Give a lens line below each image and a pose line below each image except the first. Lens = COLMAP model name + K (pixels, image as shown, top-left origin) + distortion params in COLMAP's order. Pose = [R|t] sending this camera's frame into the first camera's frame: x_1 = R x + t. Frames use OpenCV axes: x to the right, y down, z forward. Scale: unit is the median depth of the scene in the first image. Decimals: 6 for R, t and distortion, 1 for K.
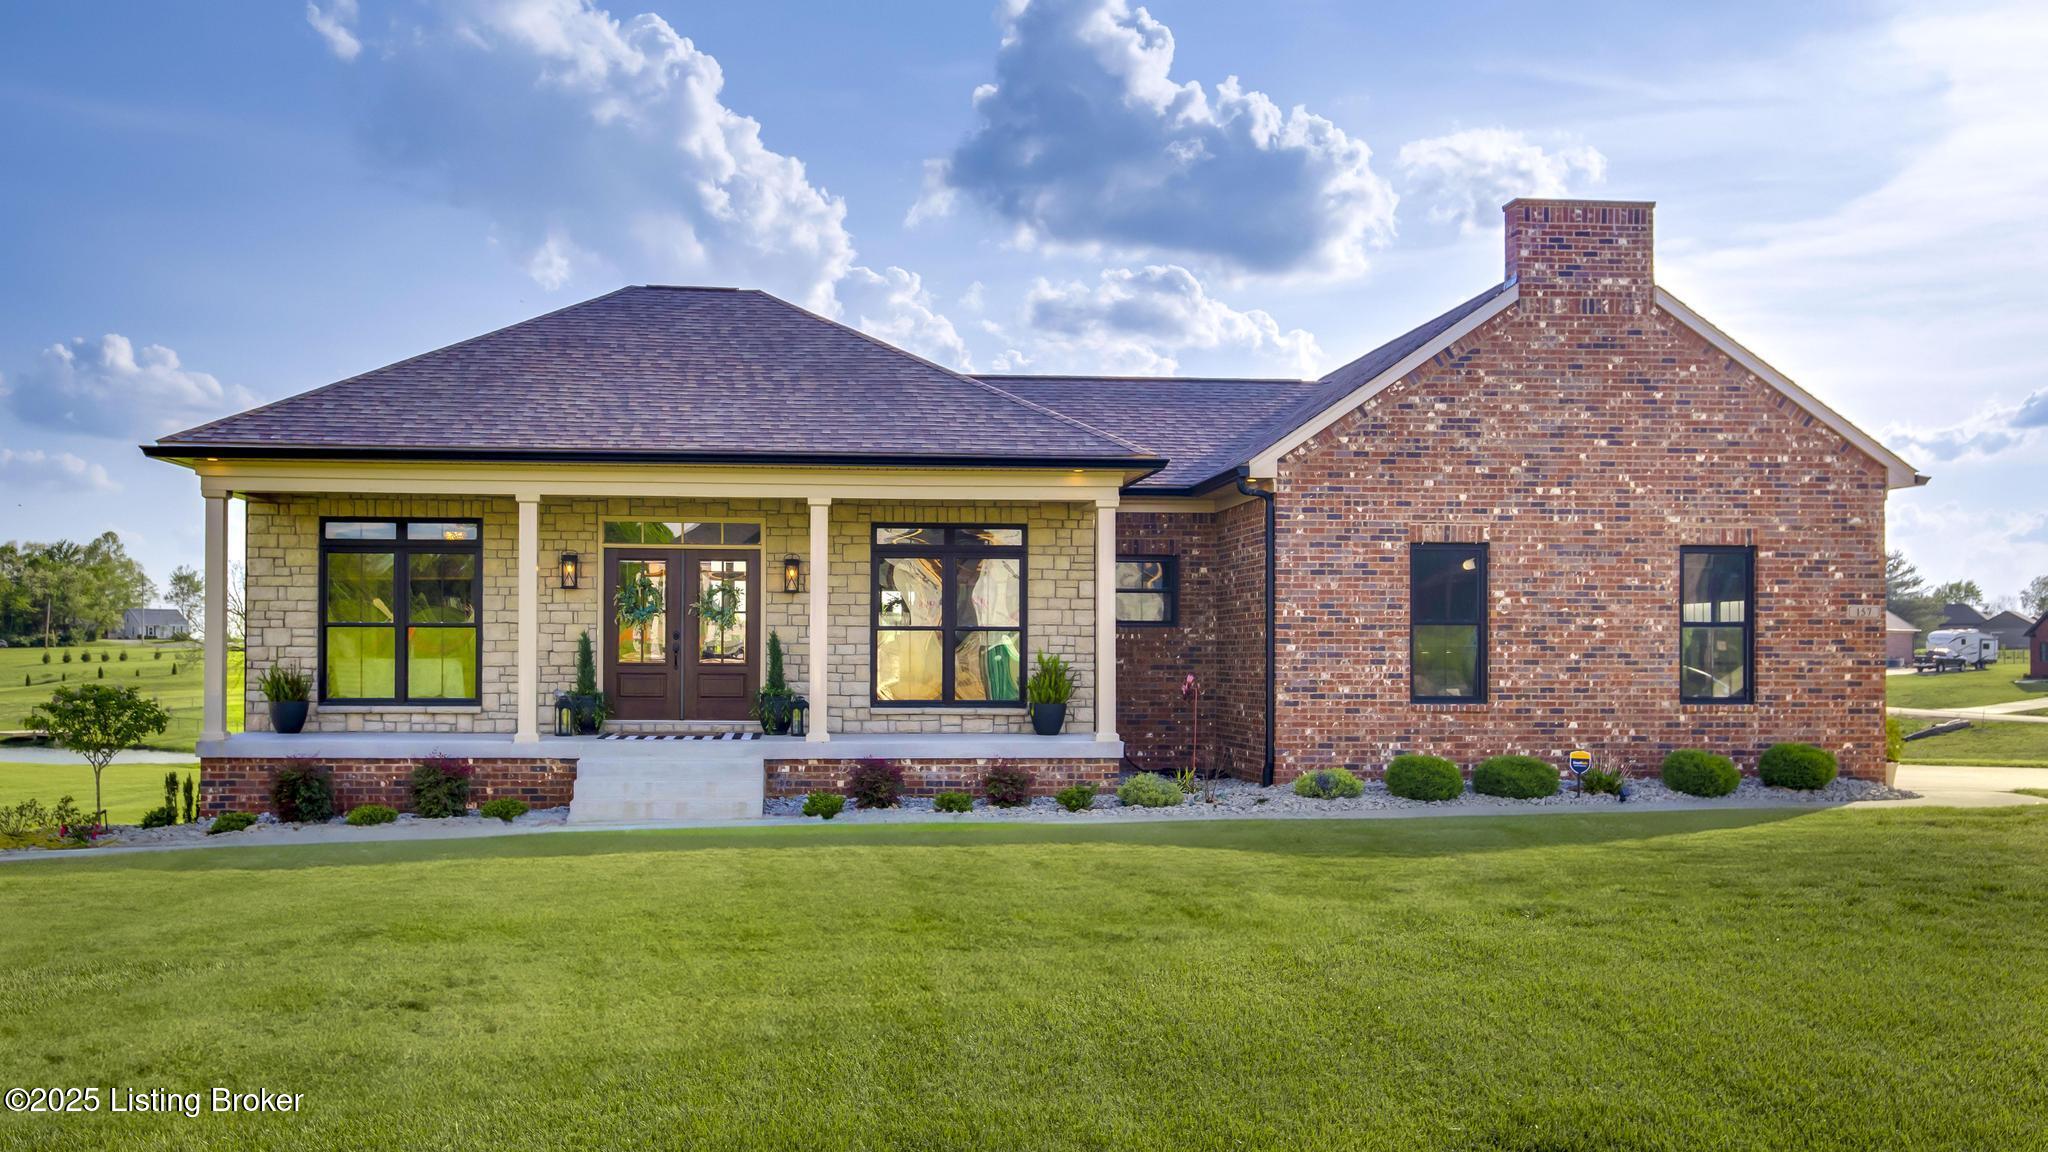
lens RADIAL K [[1783.1, 0, 1023.8], [0, 1783.1, 578.1], [0, 0, 1]] dist [0.015215, 0.010030]
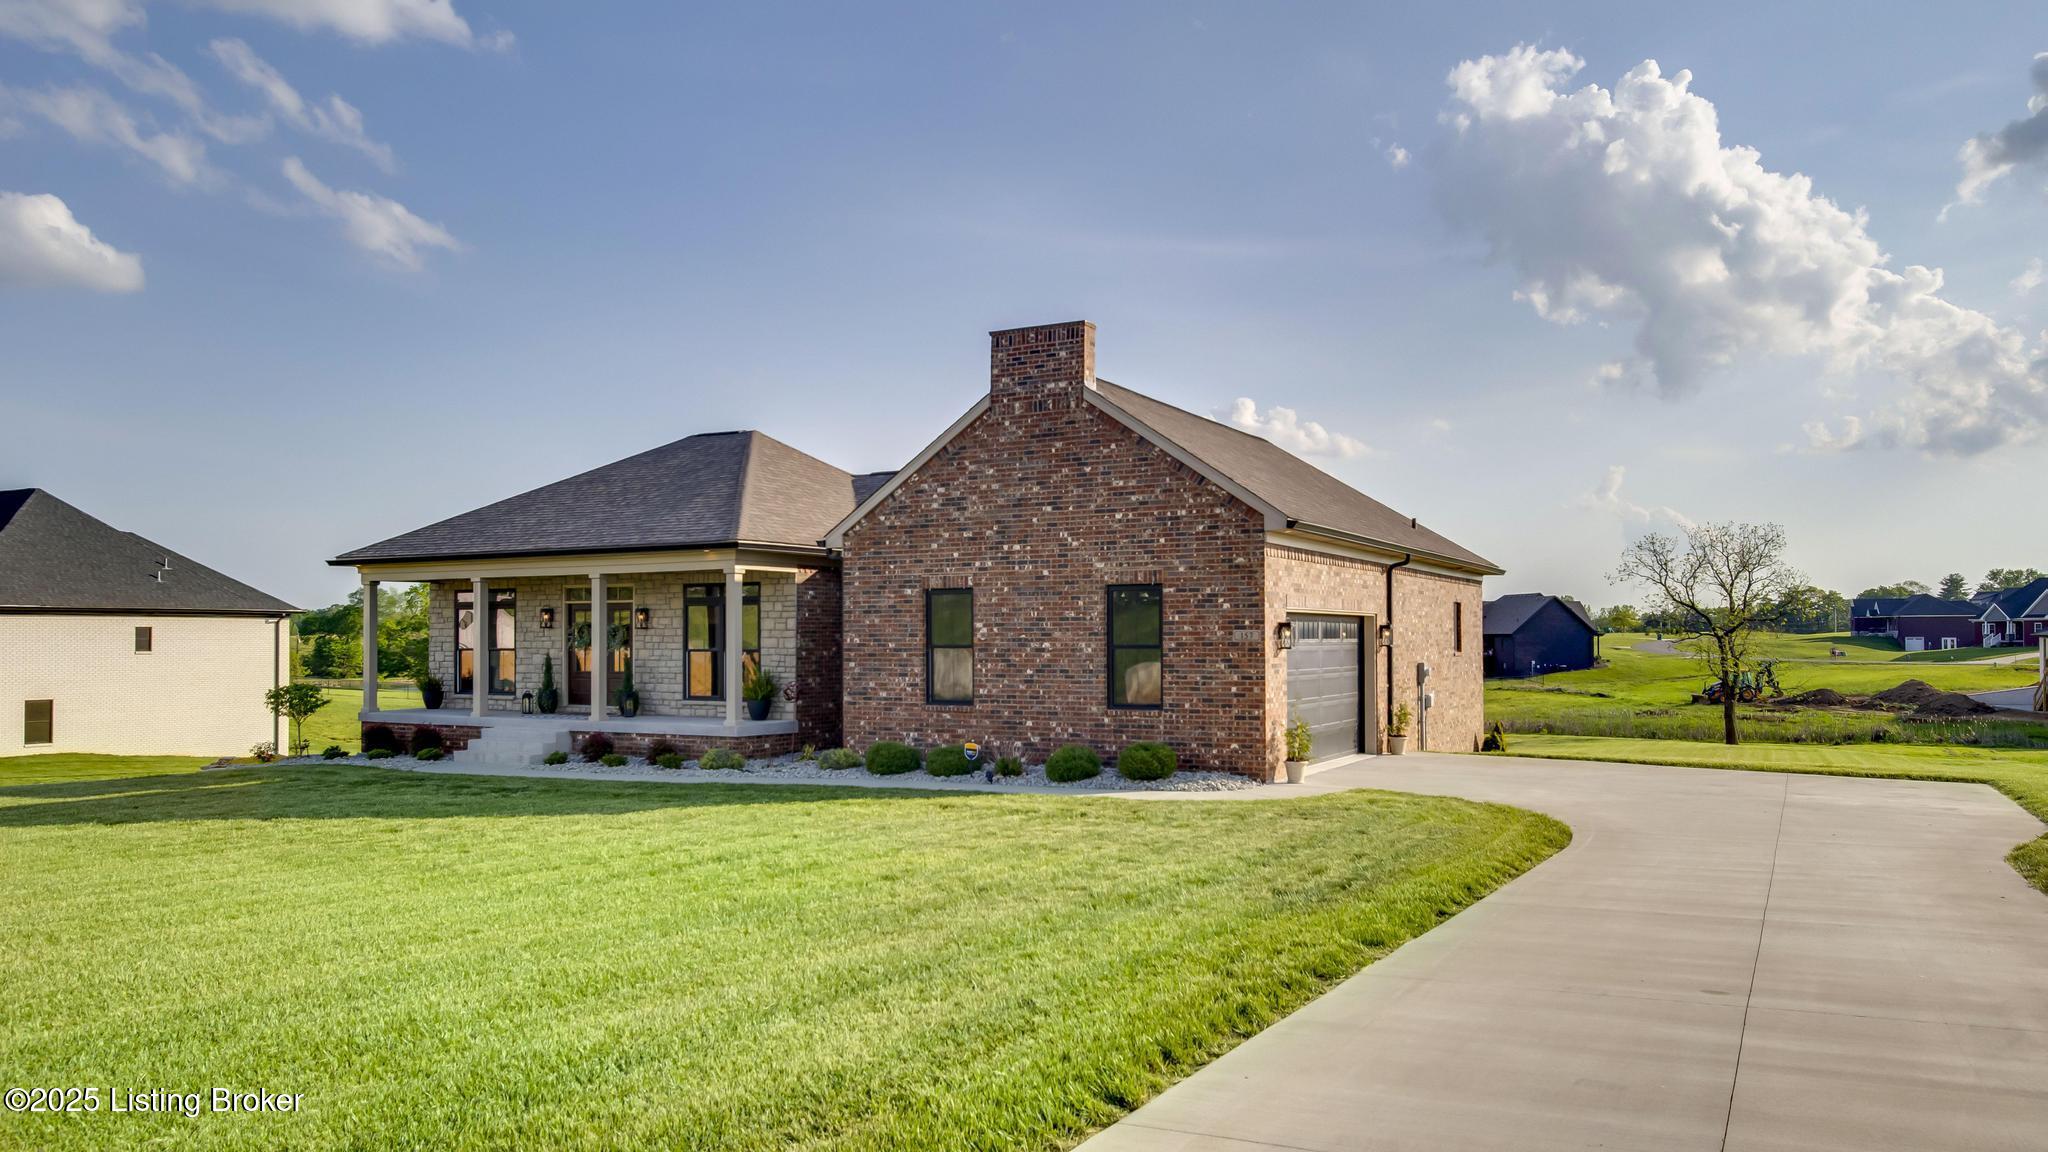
lens RADIAL K [[1530.2, 0, 1023.3], [0, 1530.2, 578.3], [0, 0, 1]] dist [0.003441, 0.000809]
pose [[0.808507, -0.029163, -0.587764, 0.970679], [0.027236, 0.999555, -0.012130, -0.011577], [0.587856, -0.006201, 0.808942, 0.078904]]
